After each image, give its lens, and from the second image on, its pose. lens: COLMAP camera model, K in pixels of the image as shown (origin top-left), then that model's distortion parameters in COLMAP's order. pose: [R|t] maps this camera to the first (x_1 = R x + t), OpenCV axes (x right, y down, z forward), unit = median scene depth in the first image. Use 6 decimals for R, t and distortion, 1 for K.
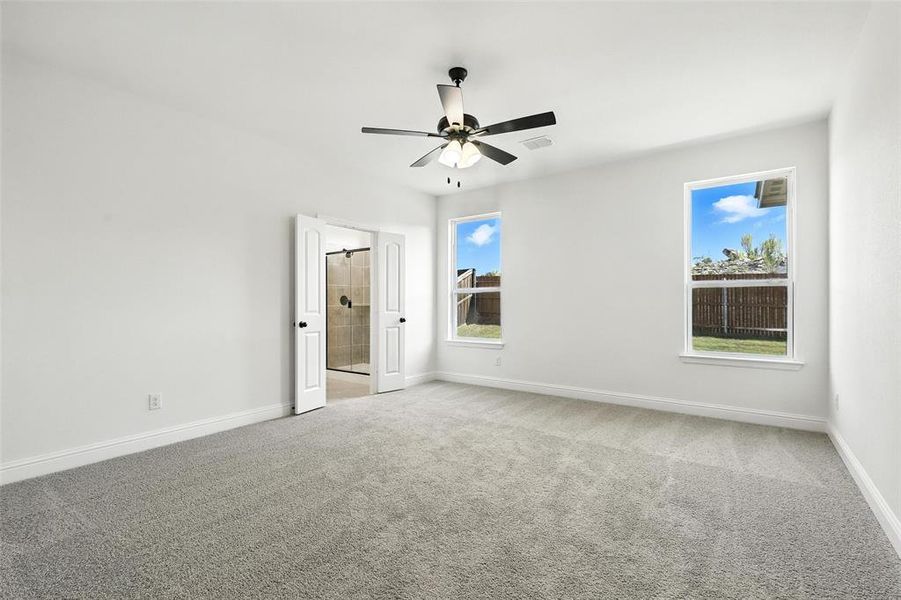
lens RADIAL K [[414.0, 0, 453.8], [0, 414.0, 300.1], [0, 0, 1]] dist [0.002154, -0.002424]
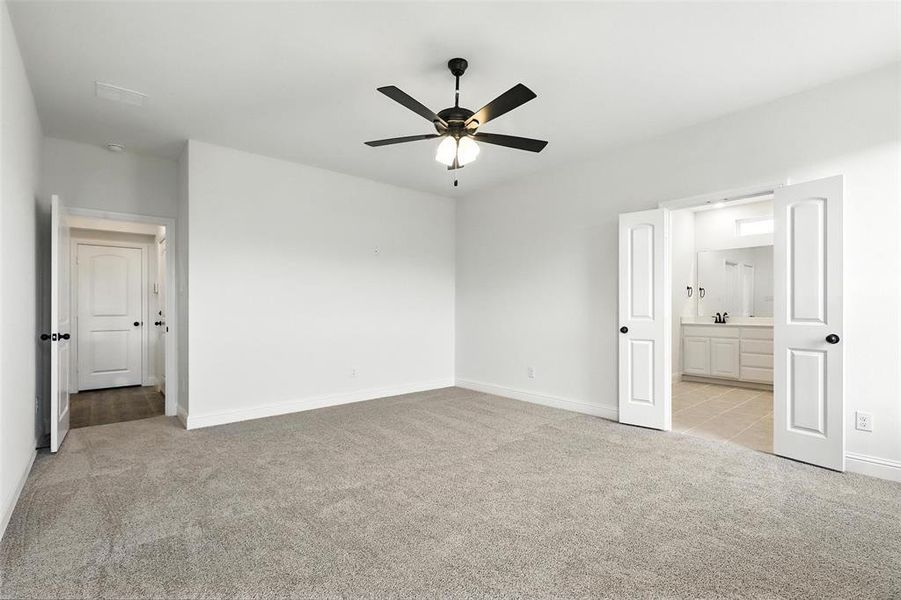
lens RADIAL K [[414.0, 0, 452.0], [0, 414.0, 303.2], [0, 0, 1]] dist [0.002154, -0.002424]
pose [[-0.238547, -0.006159, -0.971111, 0.519164], [0.013402, 0.999864, -0.009634, 0.001379], [0.971038, -0.015312, -0.238432, 0.676067]]
